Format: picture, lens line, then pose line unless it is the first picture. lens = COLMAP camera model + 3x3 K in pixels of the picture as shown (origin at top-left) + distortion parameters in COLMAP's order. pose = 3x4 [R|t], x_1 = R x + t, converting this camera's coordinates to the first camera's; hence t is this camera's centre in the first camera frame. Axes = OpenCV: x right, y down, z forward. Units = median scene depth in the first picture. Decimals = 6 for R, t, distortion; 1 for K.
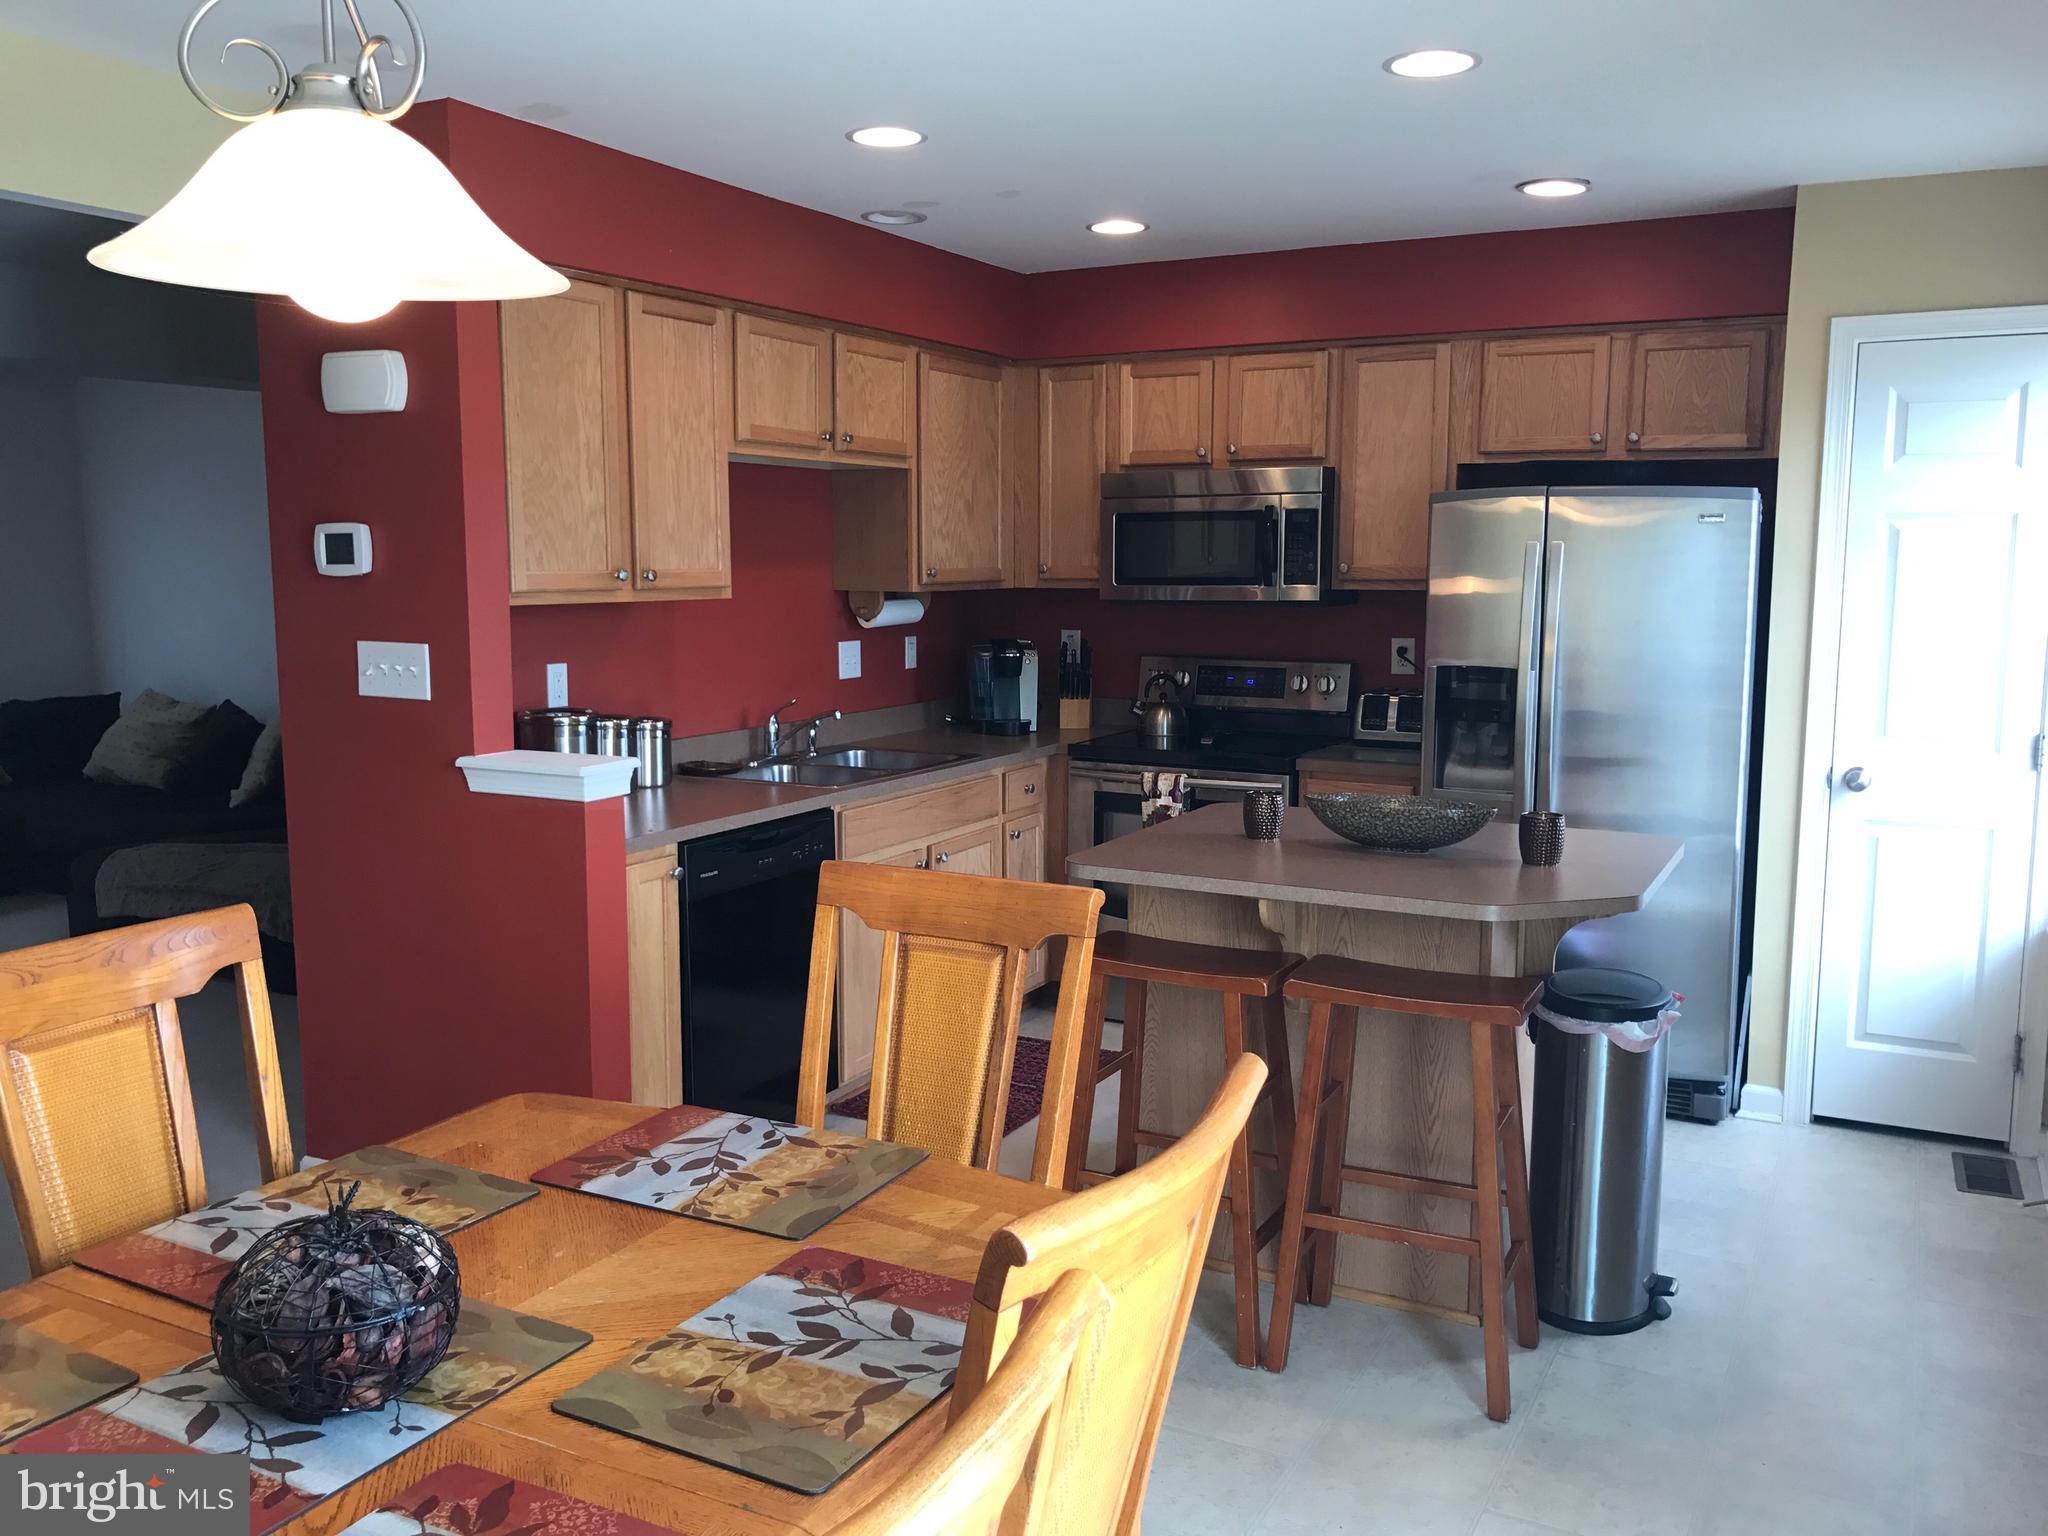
lens RADIAL K [[1687.3, 0, 1044.7], [0, 1687.3, 781.6], [0, 0, 1]] dist [0.031462, -0.031902]
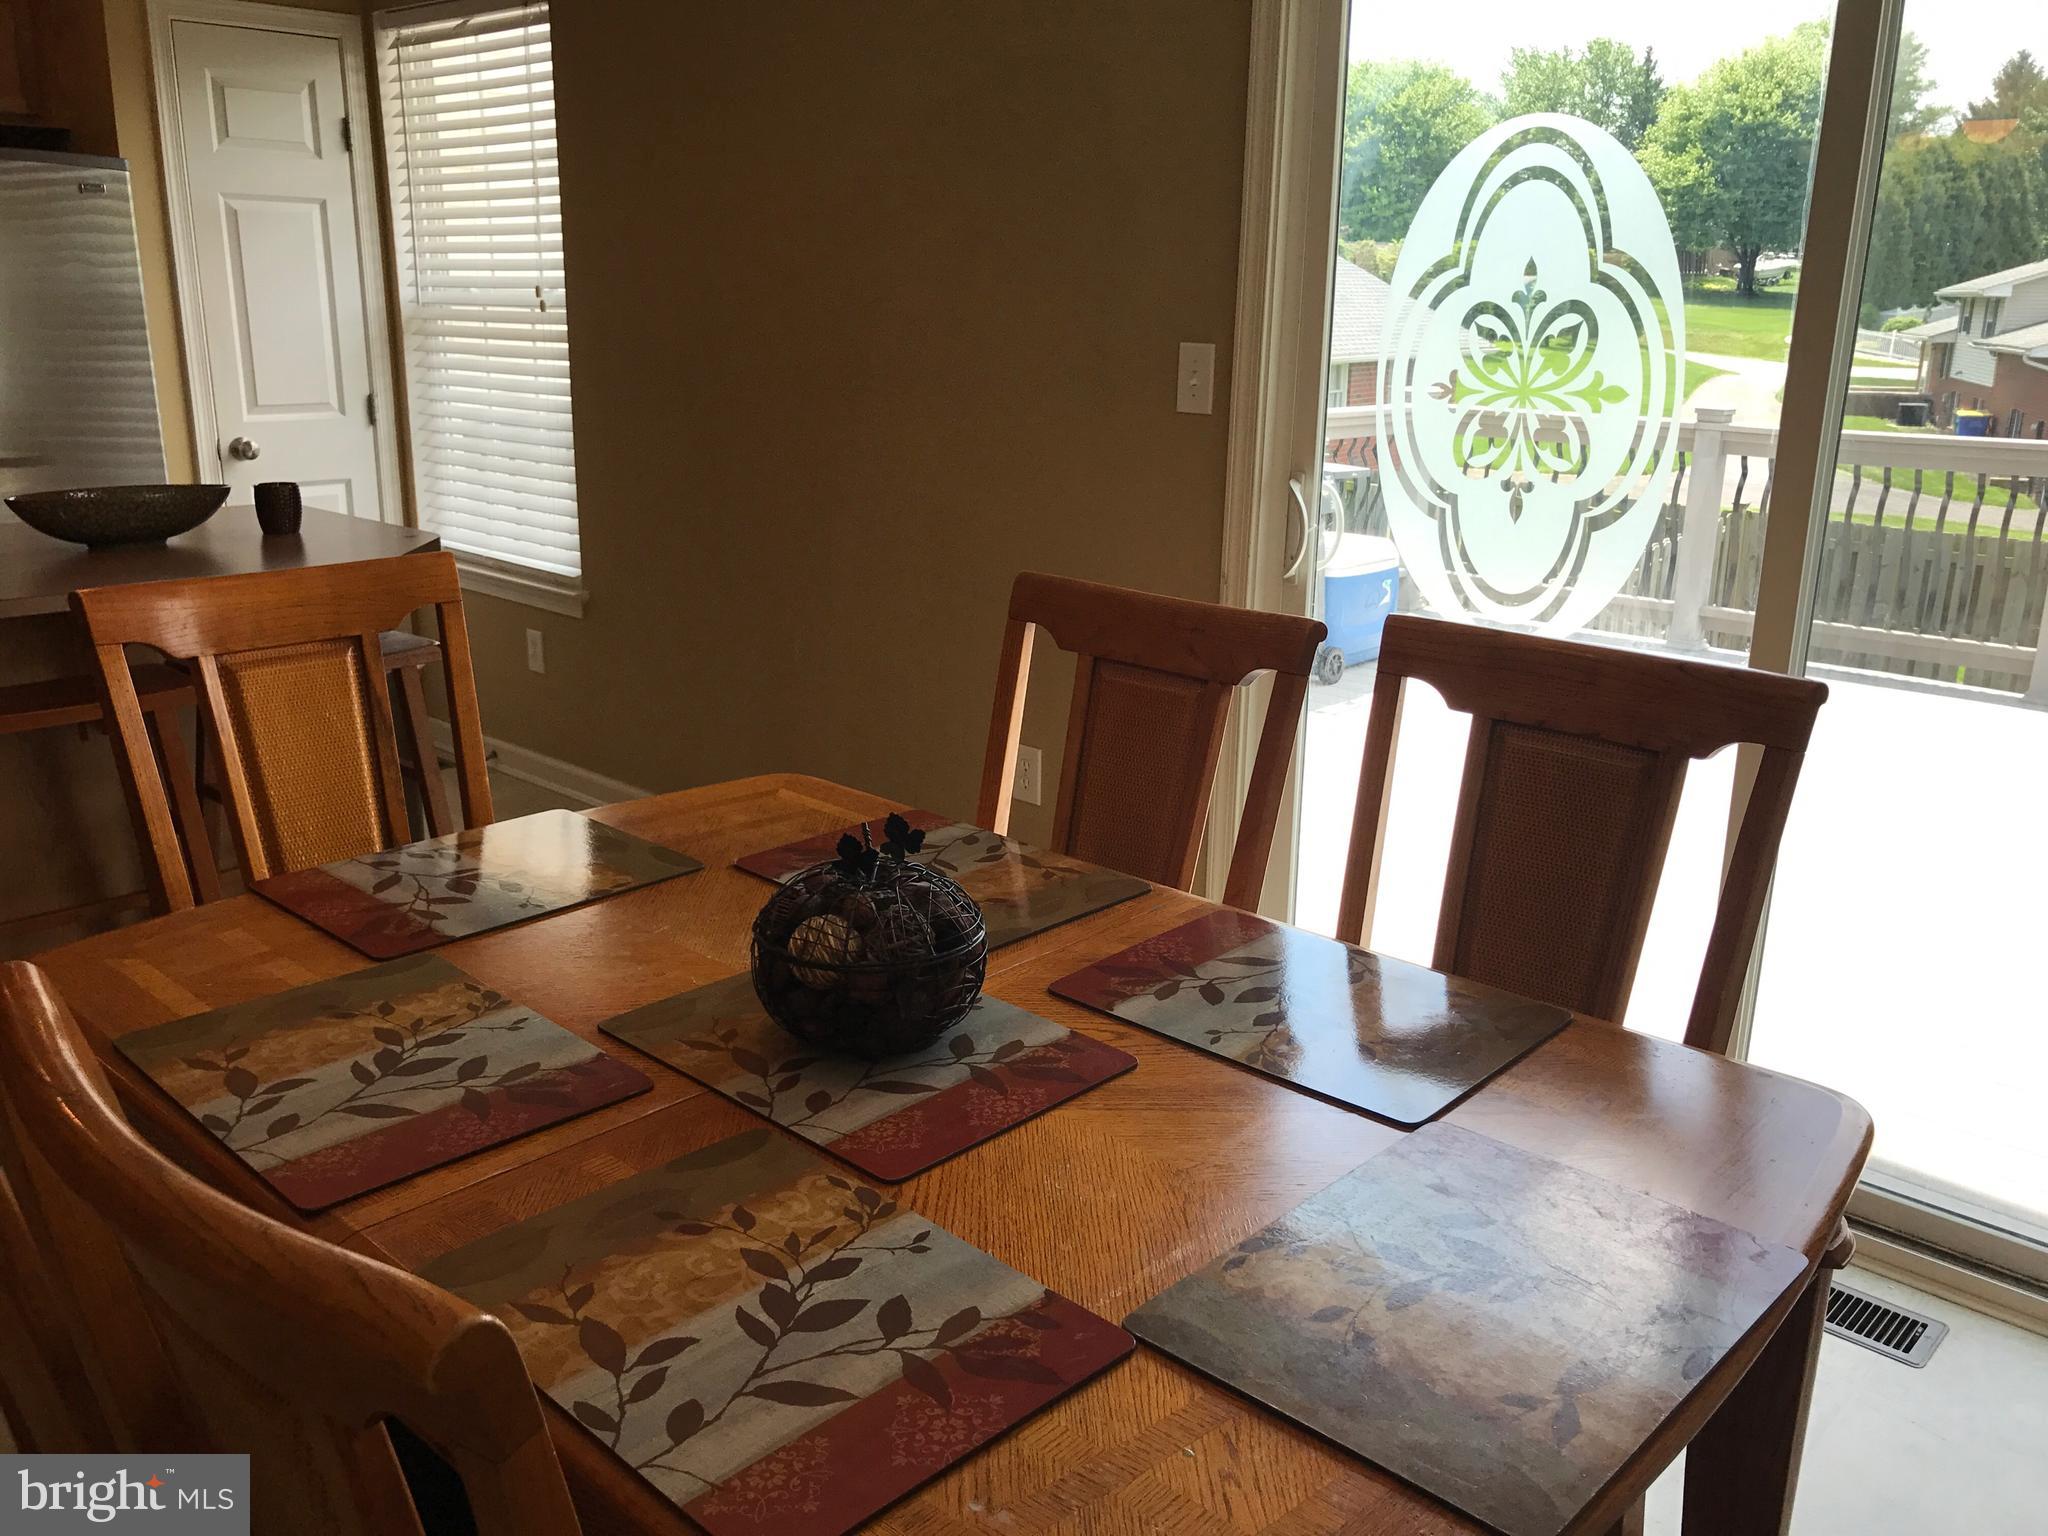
lens RADIAL K [[1687.3, 0, 1019.2], [0, 1687.3, 749.8], [0, 0, 1]] dist [0.031462, -0.031902]
pose [[0.264981, -0.254215, 0.930140, -1.016234], [0.119309, 0.965853, 0.229986, -0.012464], [-0.956844, 0.050032, 0.286263, 0.507074]]
